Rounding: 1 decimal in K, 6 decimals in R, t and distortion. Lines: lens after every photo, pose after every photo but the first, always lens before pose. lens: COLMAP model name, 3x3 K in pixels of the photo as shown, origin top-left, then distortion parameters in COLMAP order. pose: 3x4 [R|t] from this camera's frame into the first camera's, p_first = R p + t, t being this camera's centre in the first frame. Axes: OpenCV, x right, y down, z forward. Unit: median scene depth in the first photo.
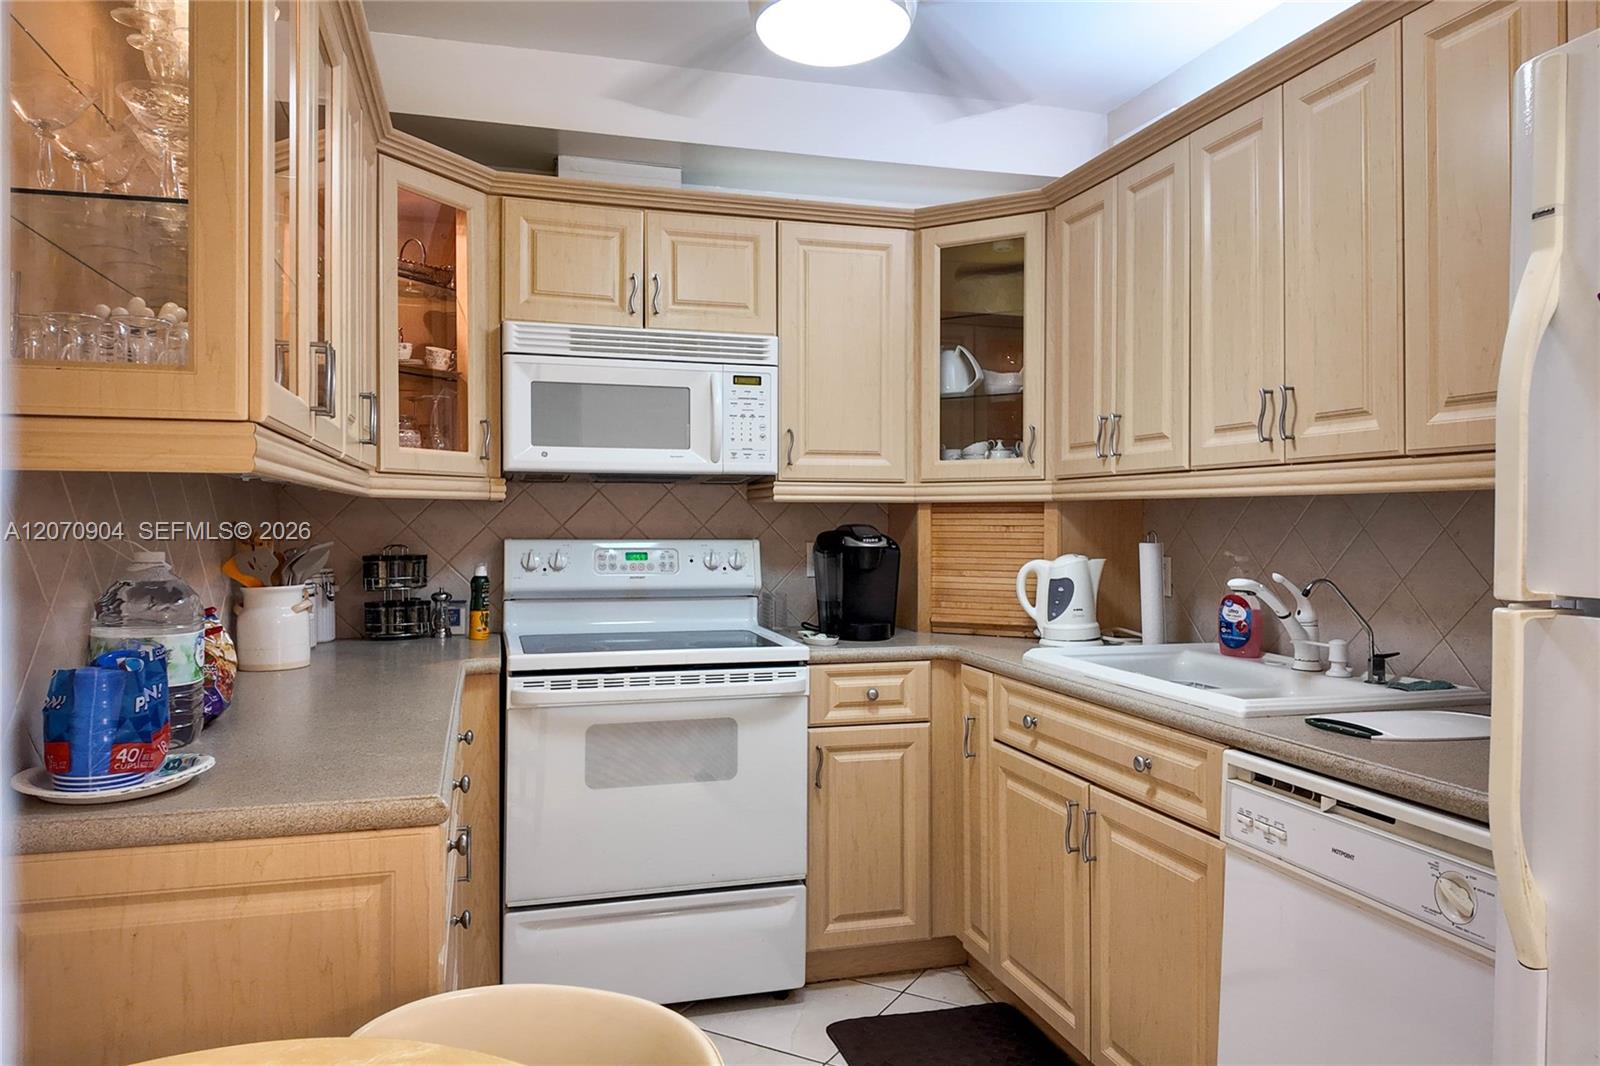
lens RADIAL K [[1102.7, 0, 800.0], [0, 1102.7, 533.0], [0, 0, 1]] dist [0.112218, -0.157542]
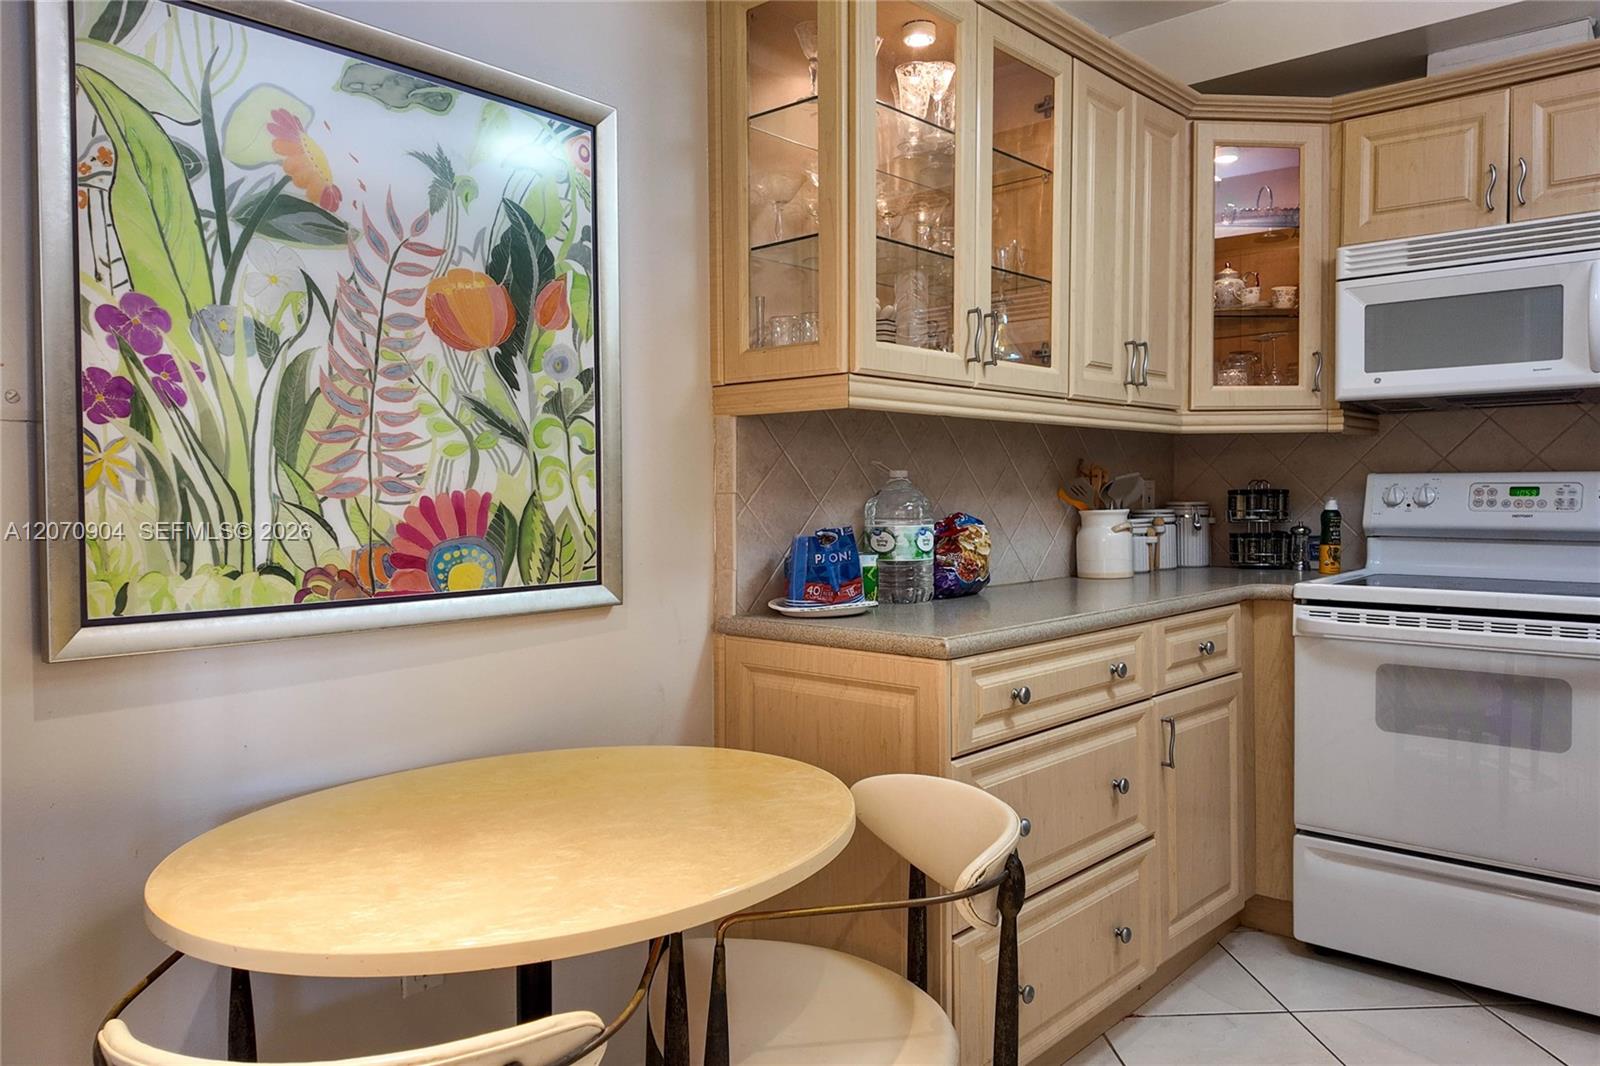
lens RADIAL K [[1133.0, 0, 800.0], [0, 1133.0, 533.0], [0, 0, 1]] dist [0.051109, -0.065296]
pose [[0.526177, 0.024373, -0.850026, 0.338173], [-0.000997, 0.999606, 0.028044, 0.031710], [0.850375, -0.013909, 0.525994, 0.061842]]
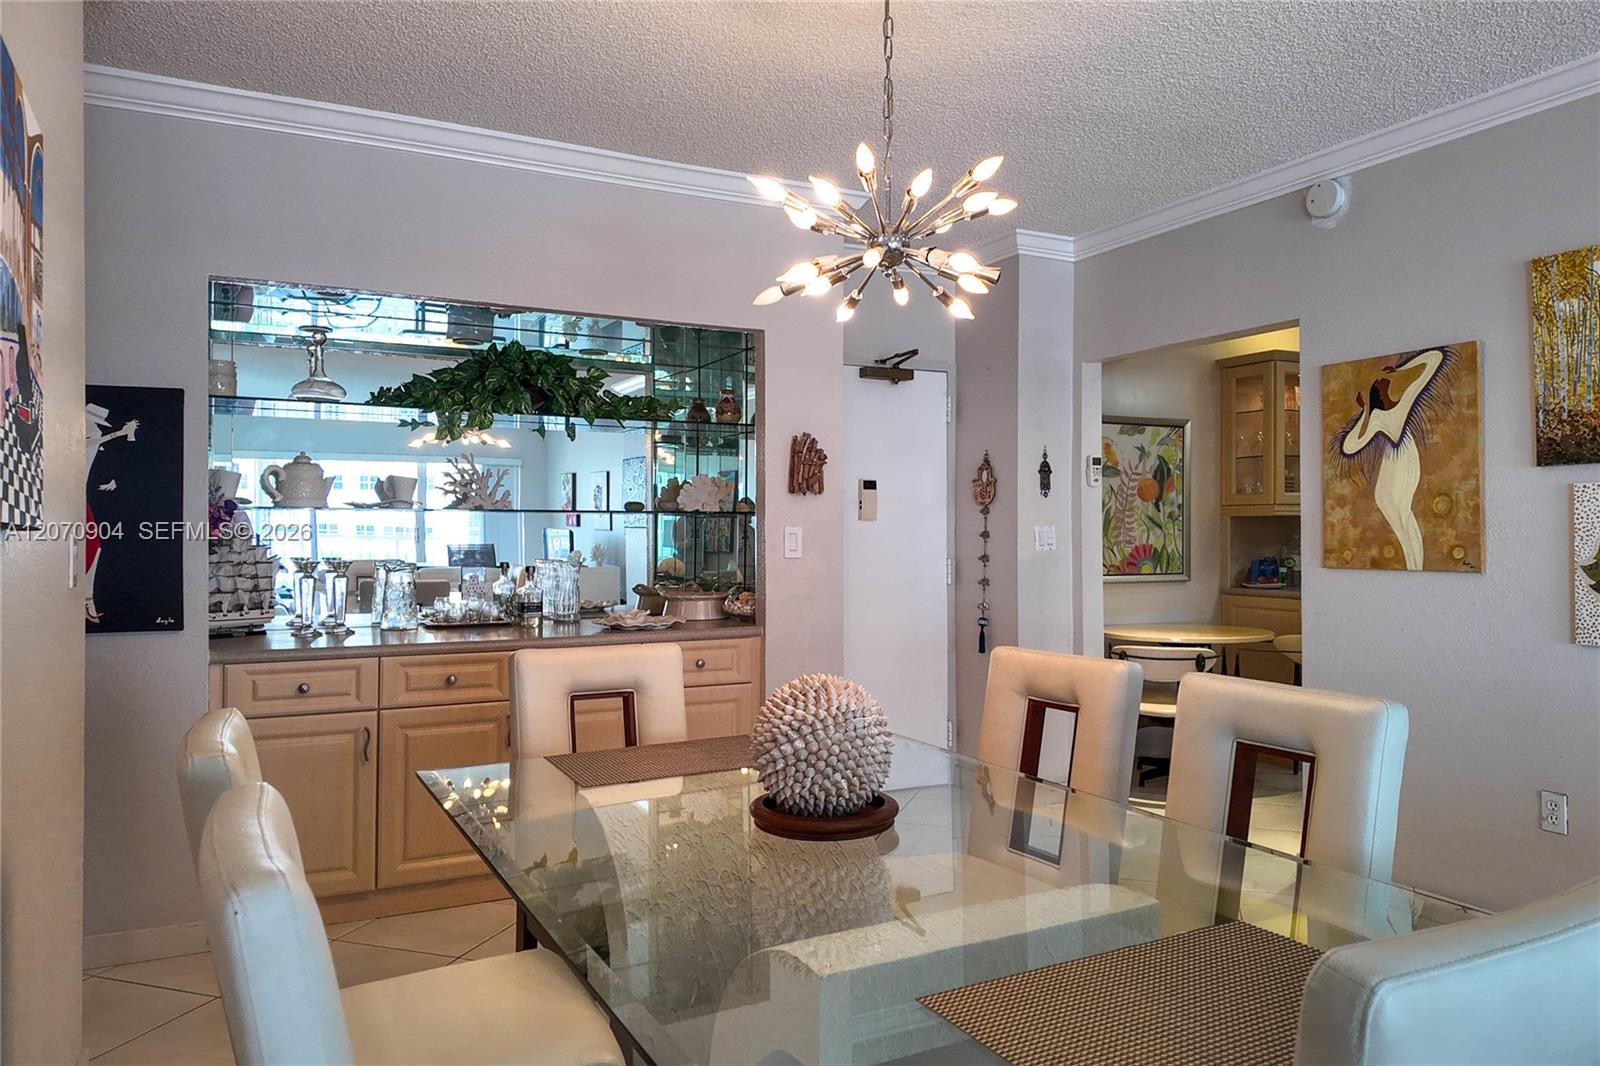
lens RADIAL K [[1102.7, 0, 800.0], [0, 1102.7, 533.0], [0, 0, 1]] dist [0.112218, -0.157542]
pose [[0.183391, -0.004397, -0.983030, 1.536216], [-0.006435, 0.999963, -0.005674, 0.023169], [0.983019, 0.007366, 0.183356, -0.722033]]
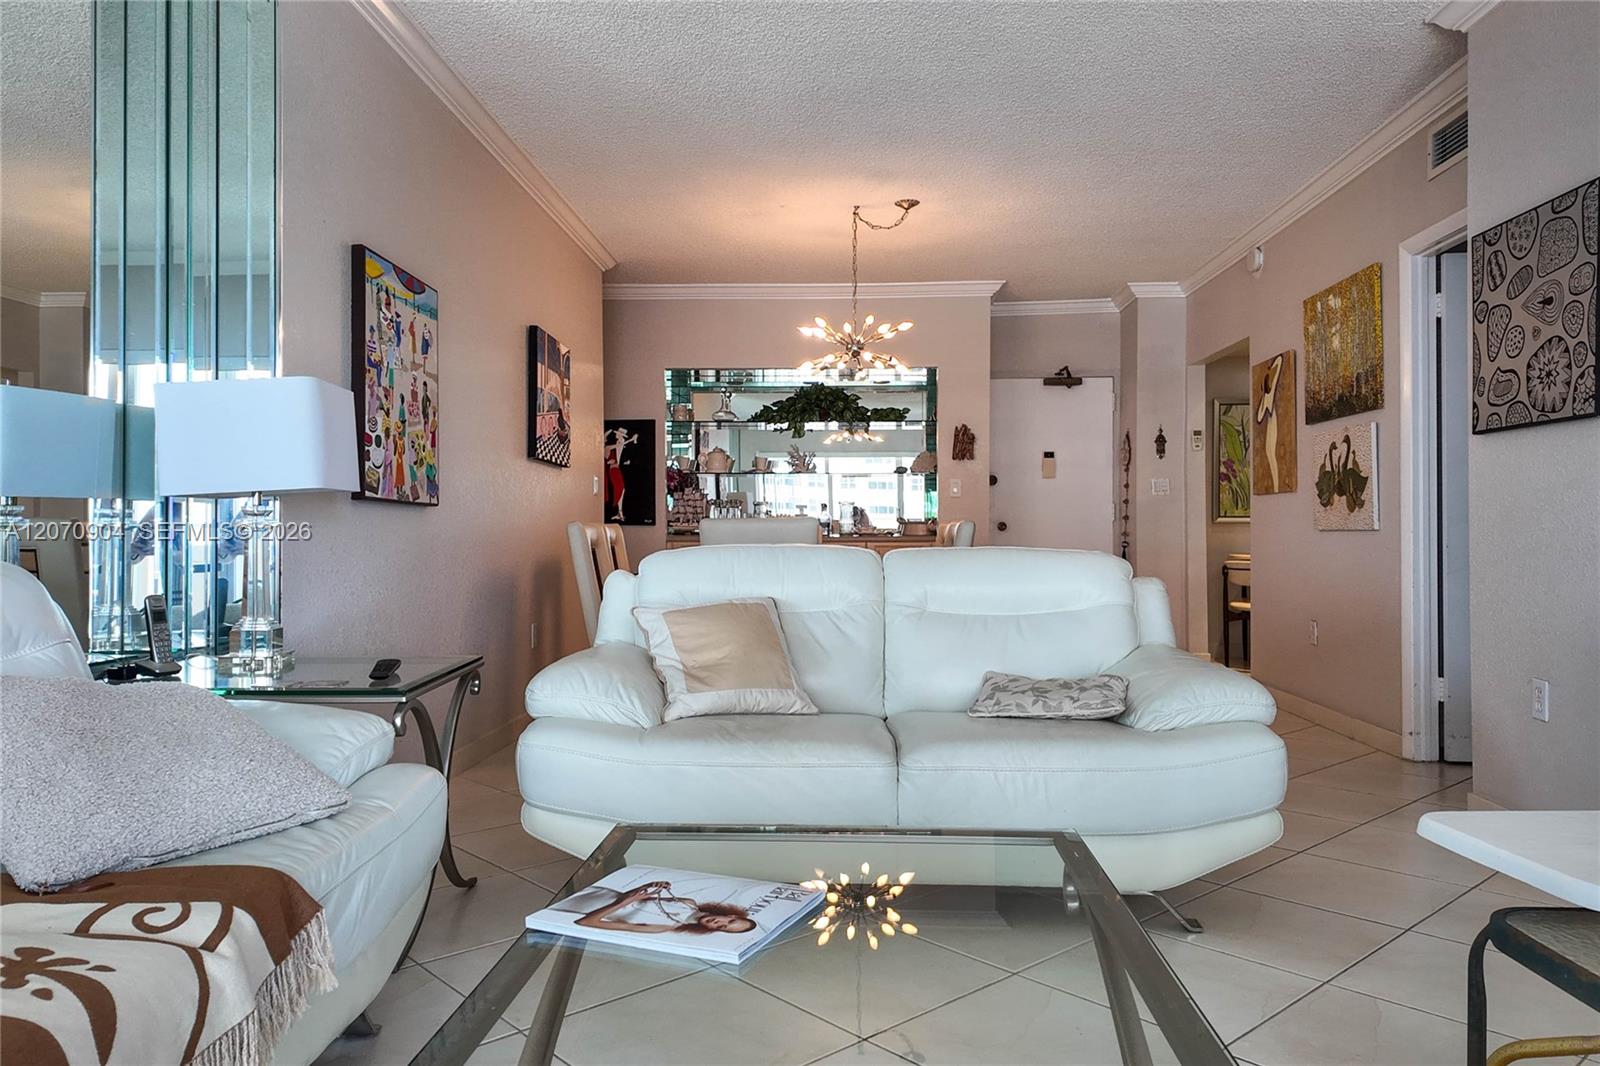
lens RADIAL K [[1102.7, 0, 800.0], [0, 1102.7, 533.0], [0, 0, 1]] dist [0.112218, -0.157542]
pose [[-0.323645, -0.002002, -0.946176, 2.558001], [-0.009025, 0.999959, 0.000972, 0.126027], [0.946136, 0.008853, -0.323650, -0.018362]]
